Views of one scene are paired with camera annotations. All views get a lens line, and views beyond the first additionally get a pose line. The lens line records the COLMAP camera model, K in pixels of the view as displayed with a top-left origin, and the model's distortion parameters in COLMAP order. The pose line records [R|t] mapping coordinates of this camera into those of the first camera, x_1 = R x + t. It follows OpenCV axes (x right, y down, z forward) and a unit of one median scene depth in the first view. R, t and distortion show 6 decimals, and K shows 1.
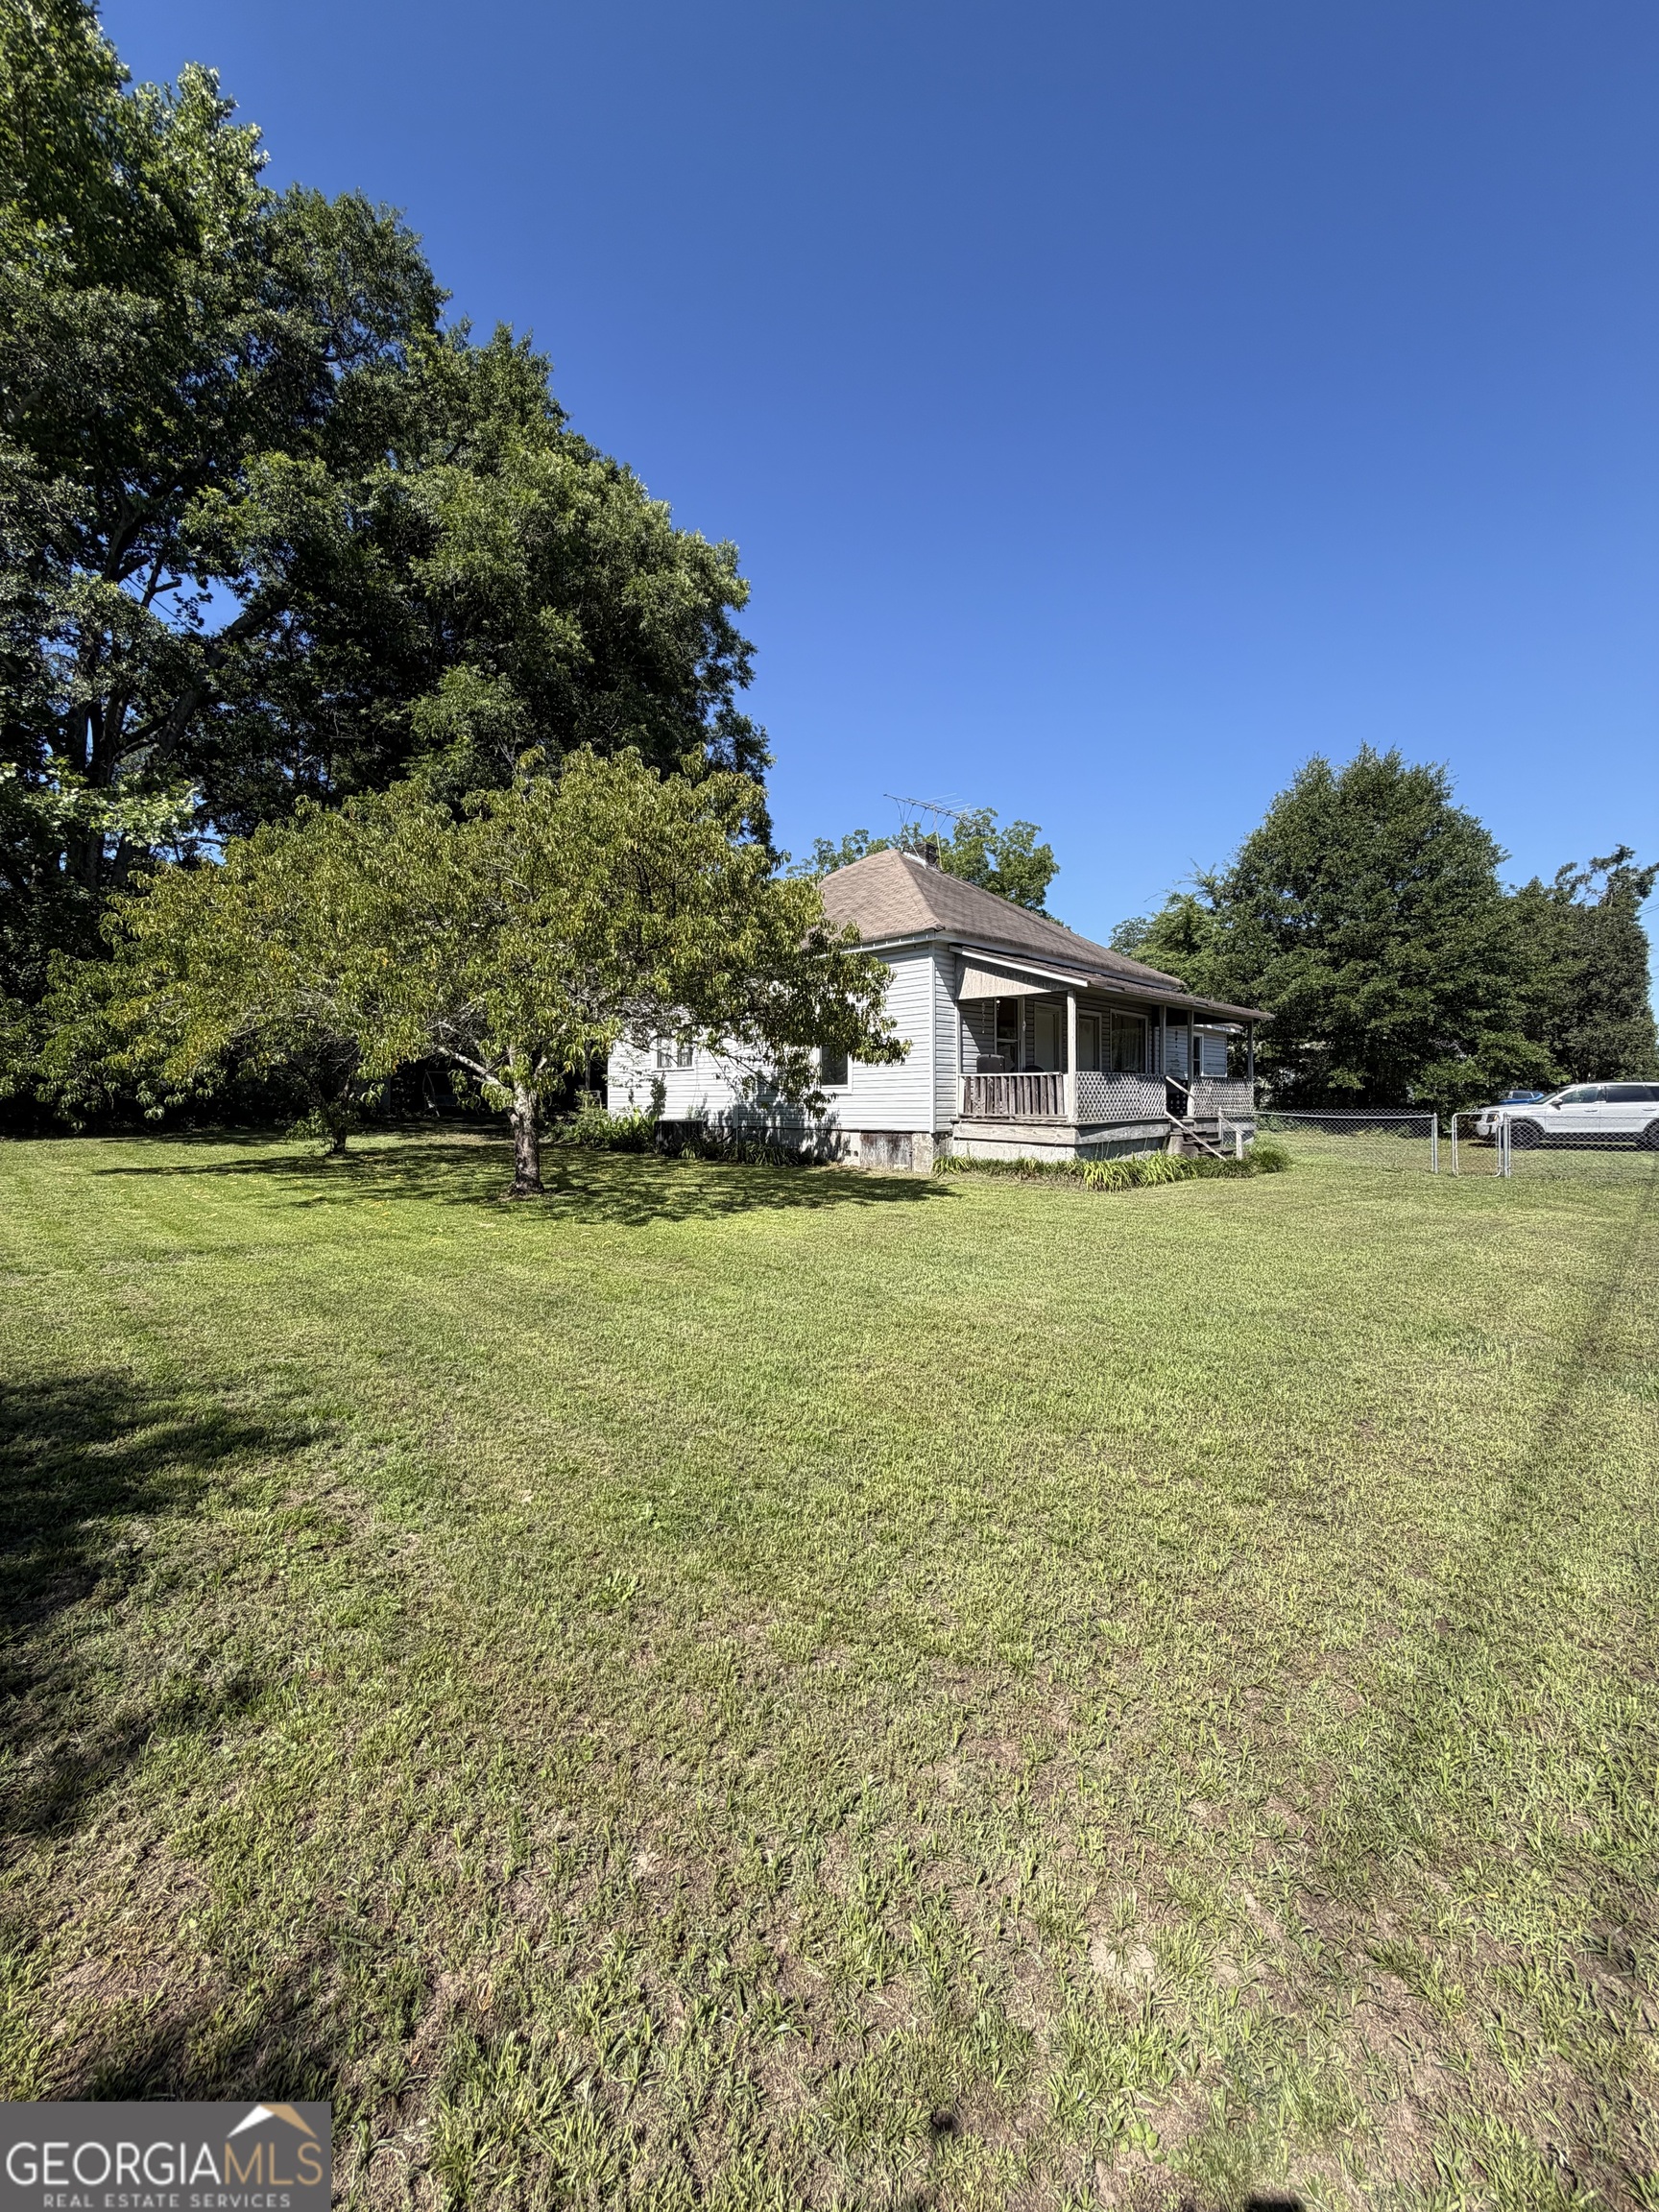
lens RADIAL K [[883.3, 0, 829.1], [0, 883.3, 1093.8], [0, 0, 1]] dist [-0.004370, -0.000091]
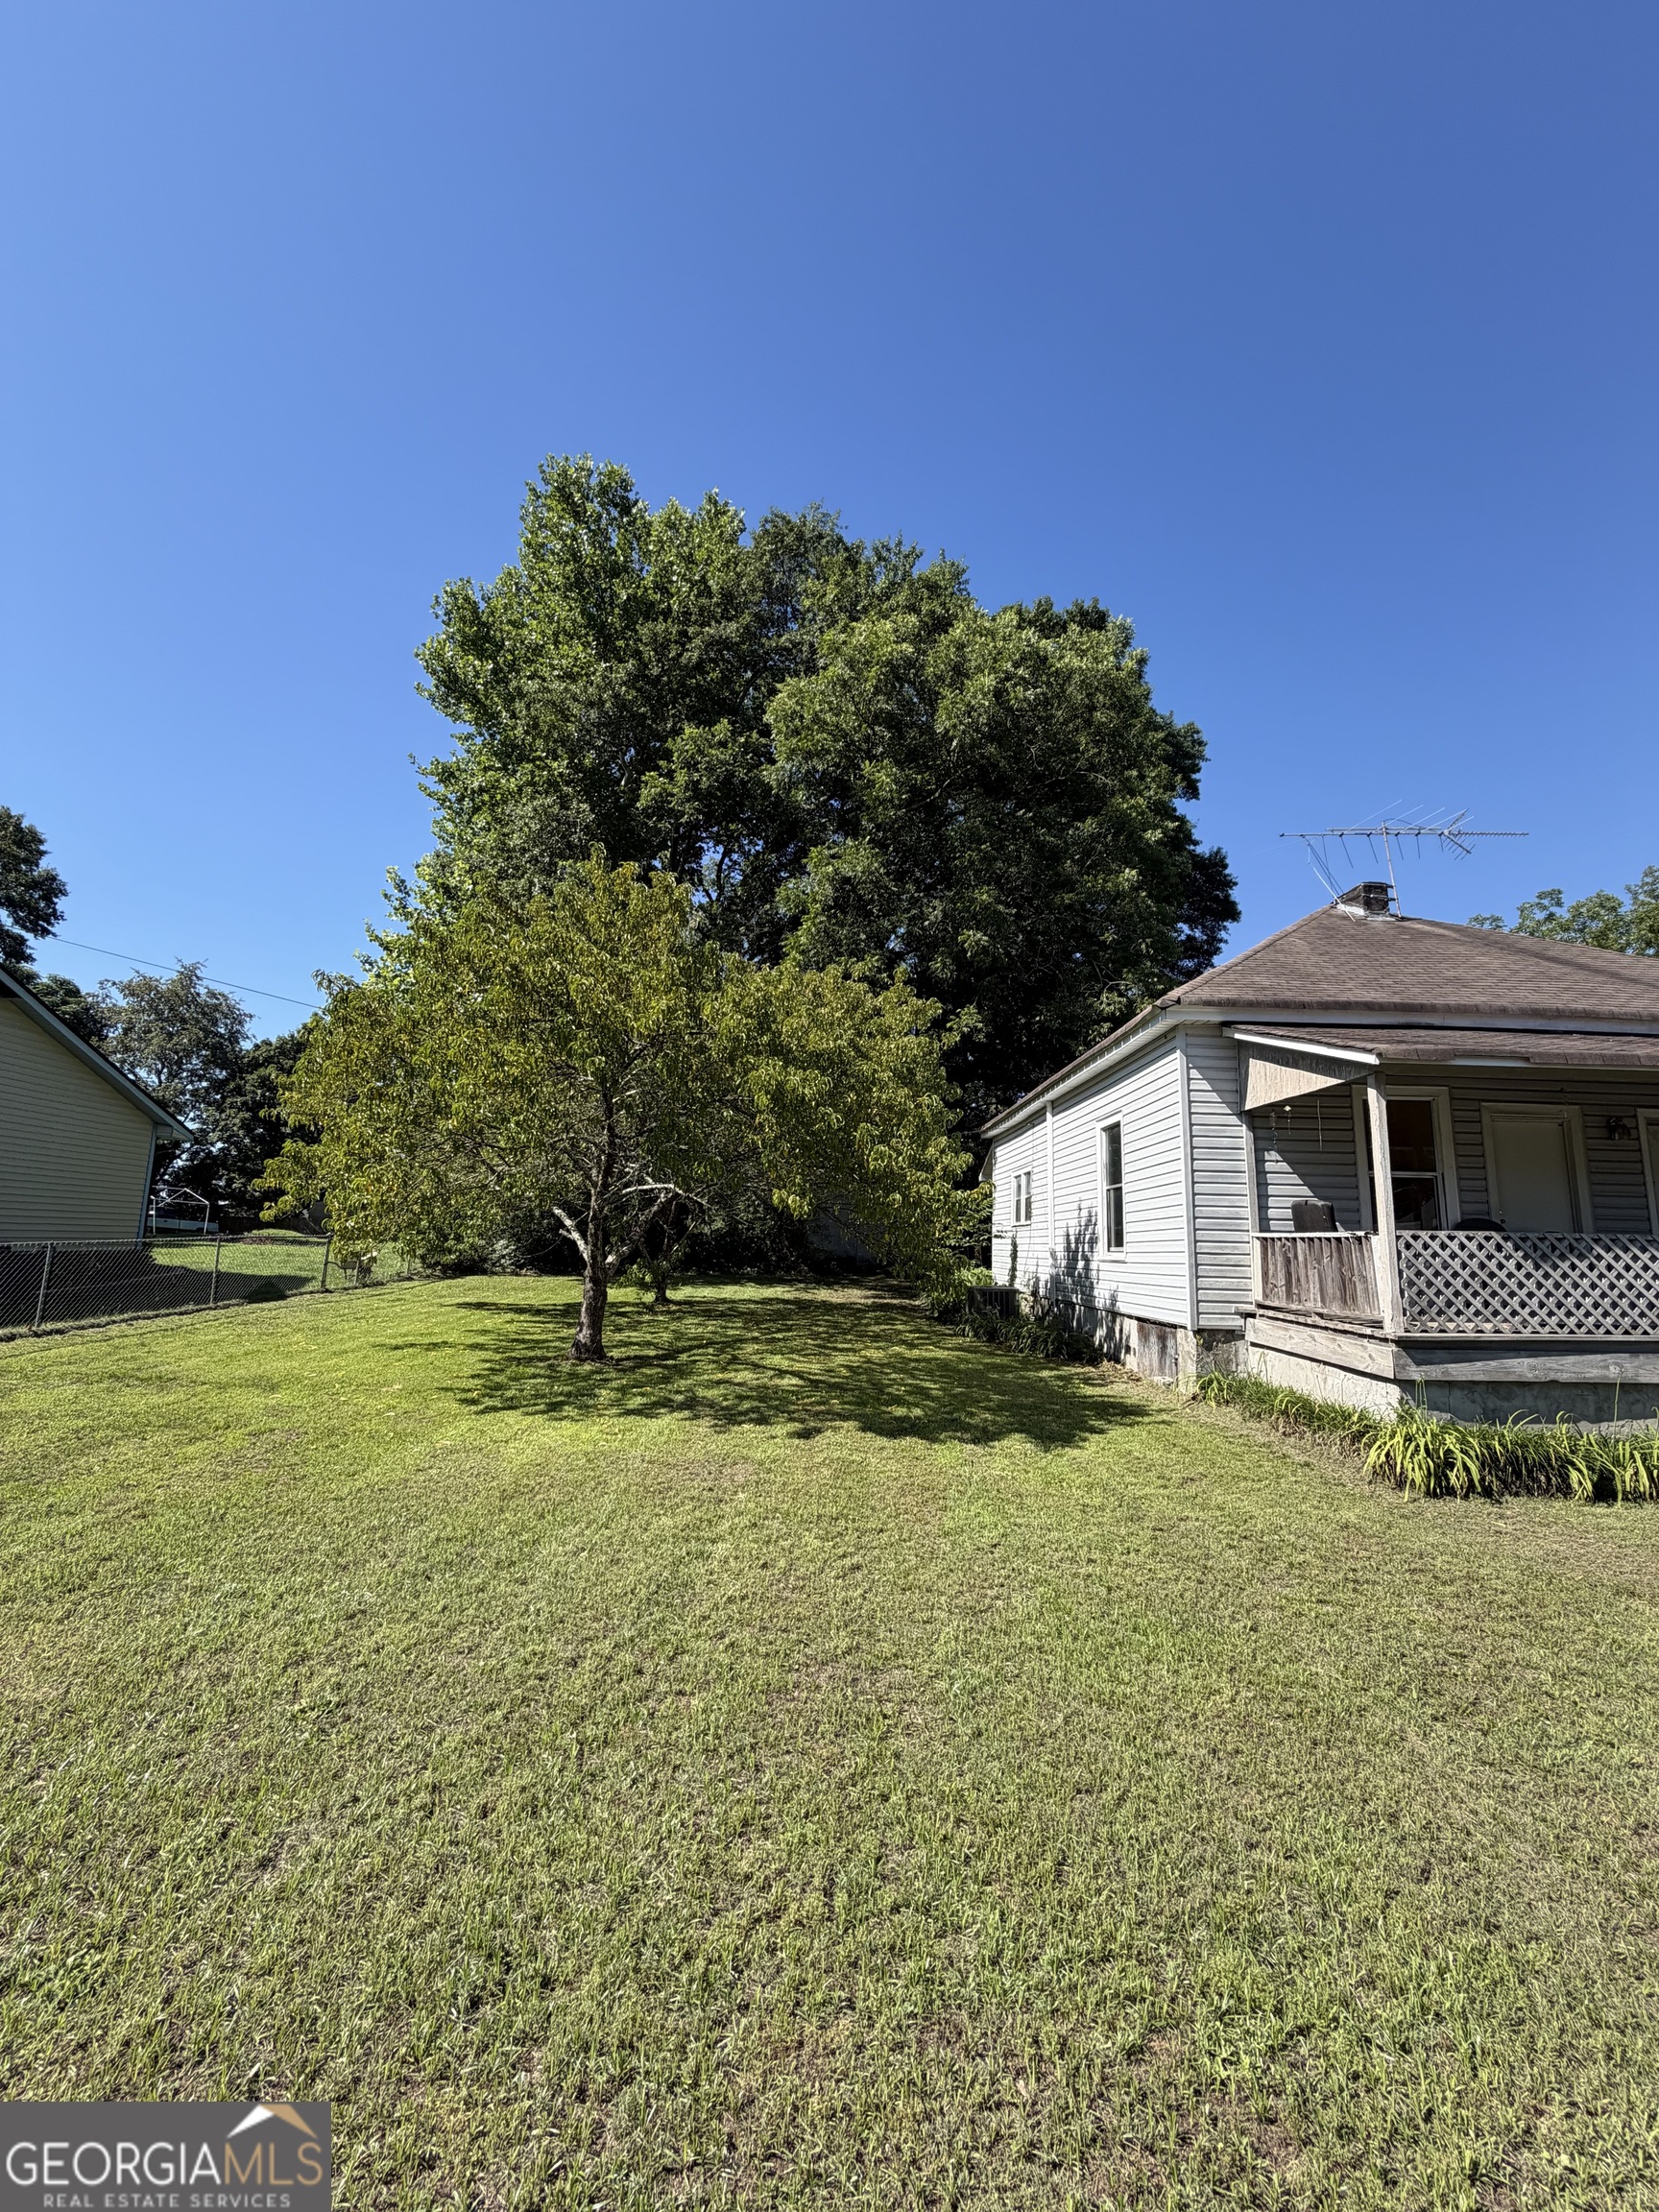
lens RADIAL K [[883.3, 0, 825.1], [0, 883.3, 1101.9], [0, 0, 1]] dist [-0.004370, -0.000091]
pose [[0.704569, -0.096948, -0.702982, 0.376578], [-0.022468, 0.987080, -0.158646, -0.009234], [0.709279, 0.127572, 0.693288, 0.371691]]
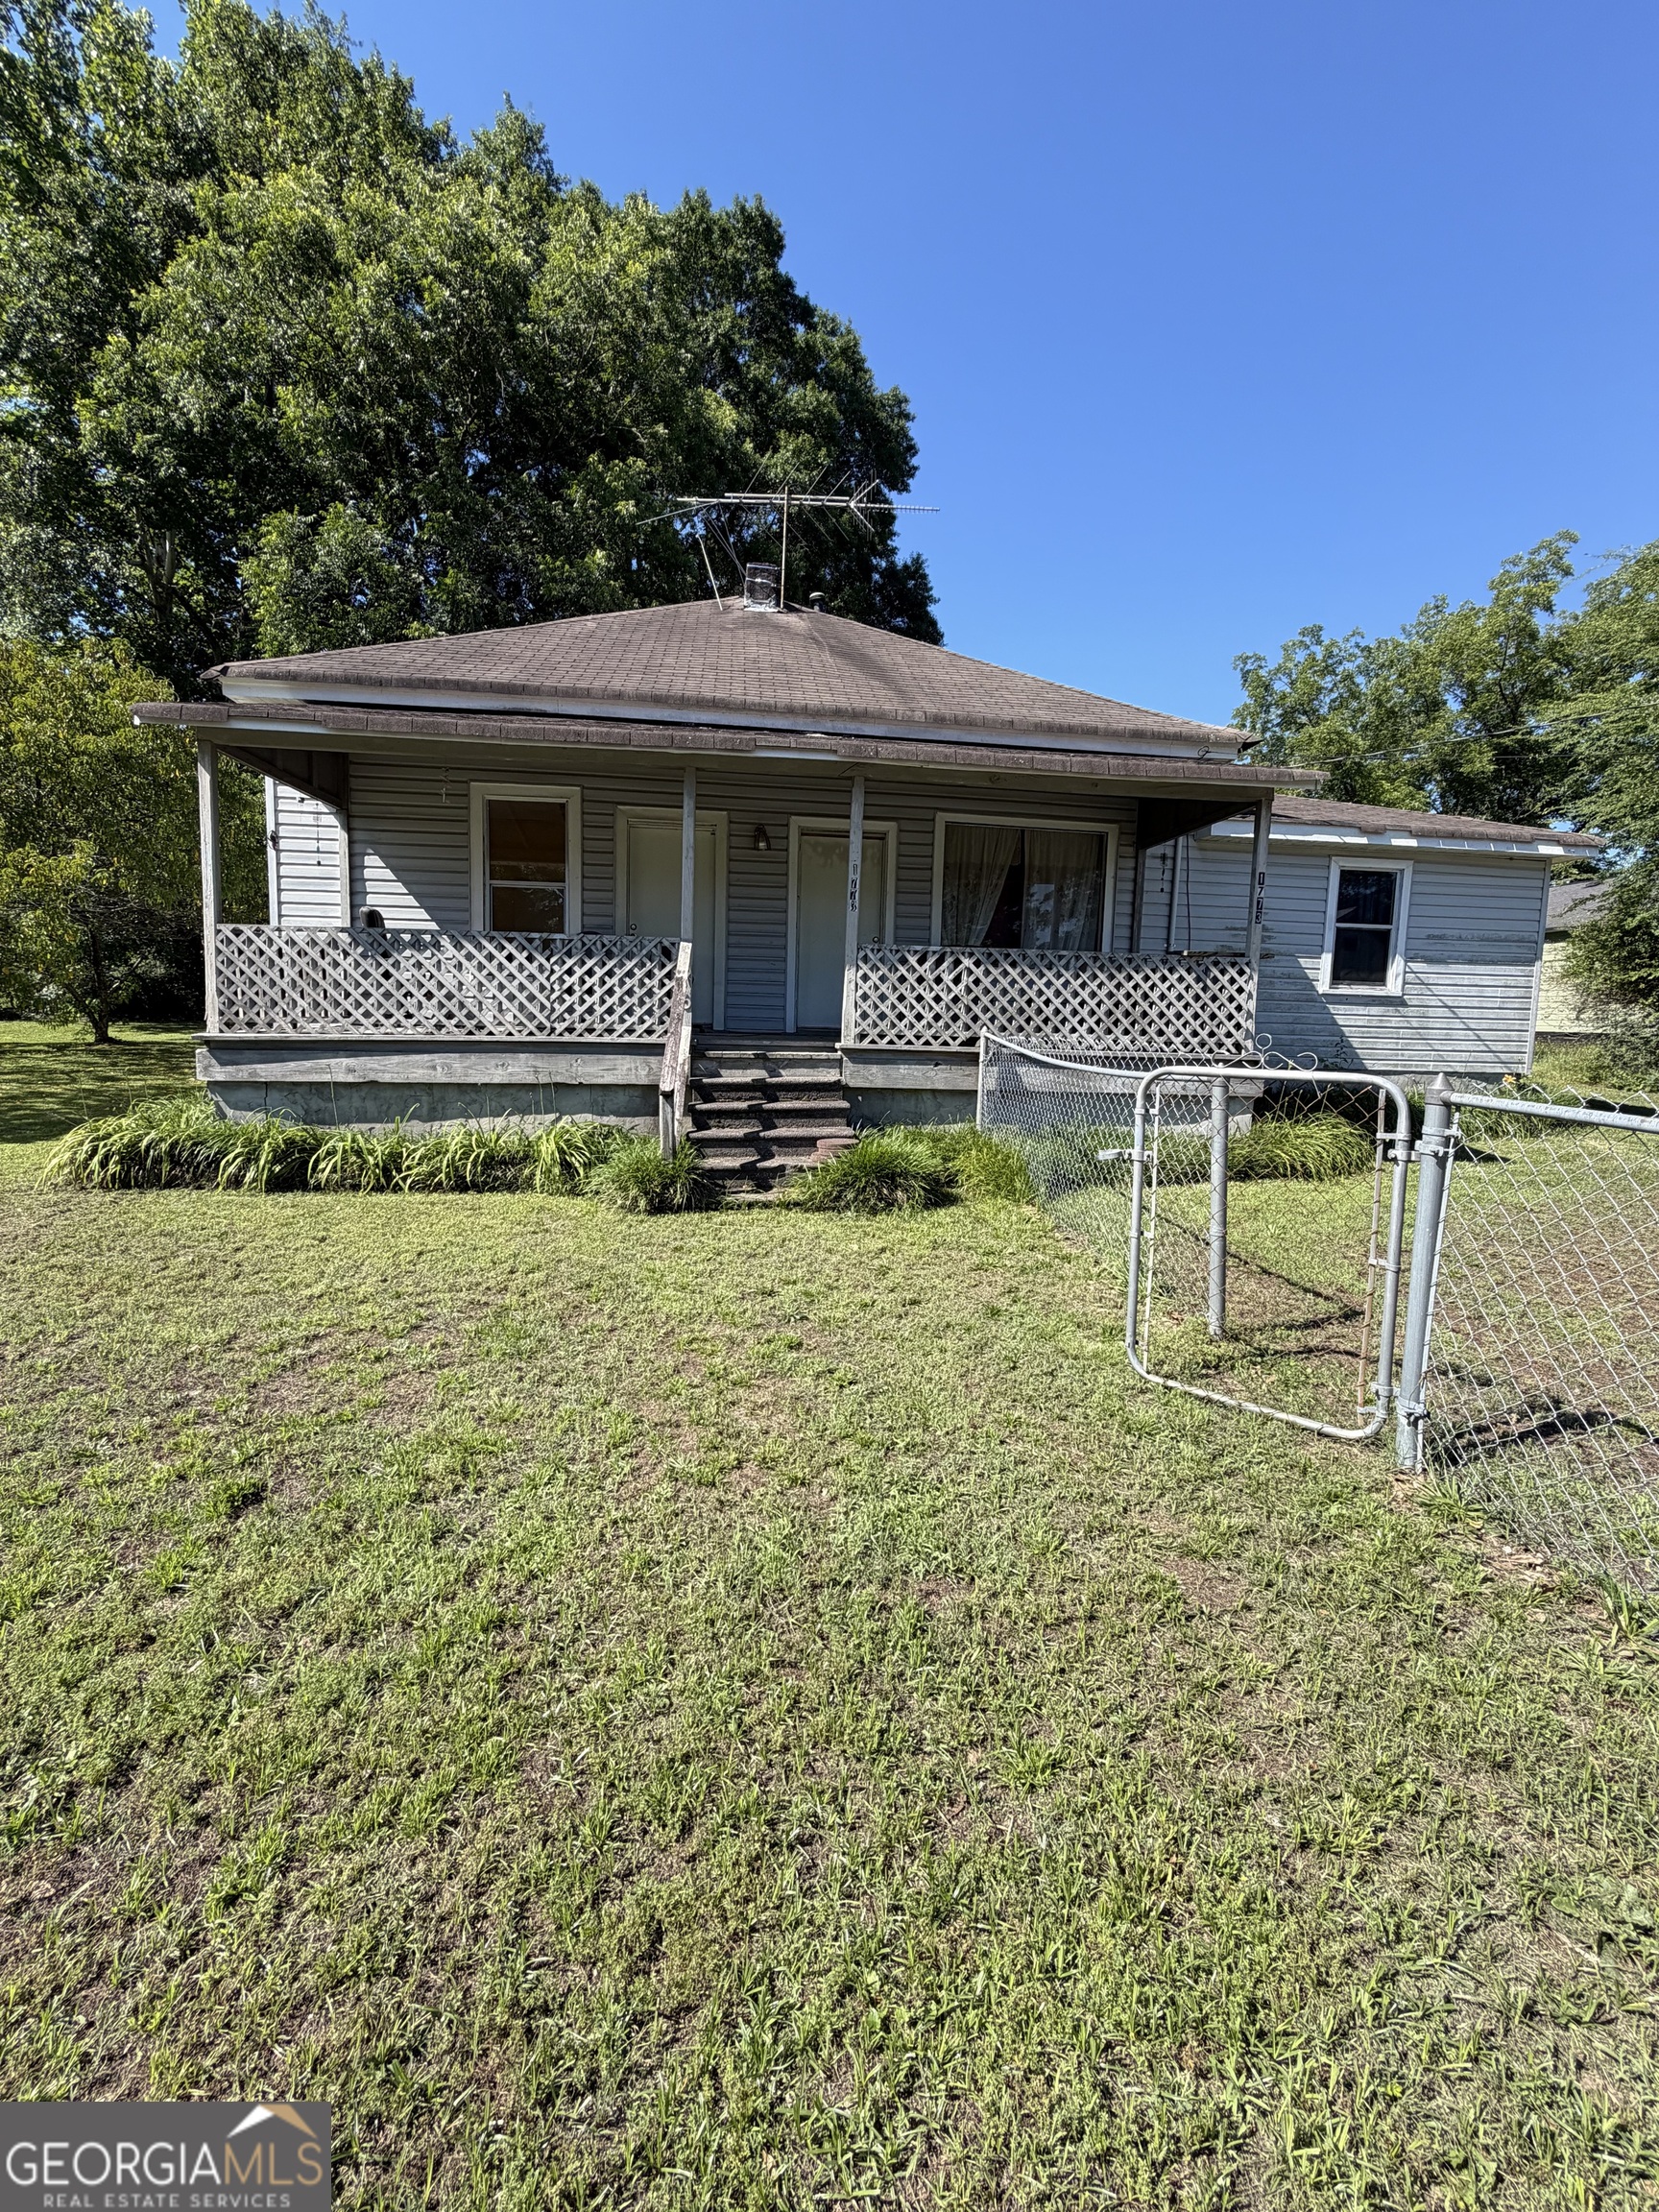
lens RADIAL K [[883.3, 0, 836.0], [0, 883.3, 1102.0], [0, 0, 1]] dist [-0.004370, -0.000091]
pose [[0.764300, 0.085148, -0.639214, 0.763128], [-0.024735, 0.994386, 0.102885, 0.011207], [0.644386, -0.062824, 0.762115, 0.777927]]
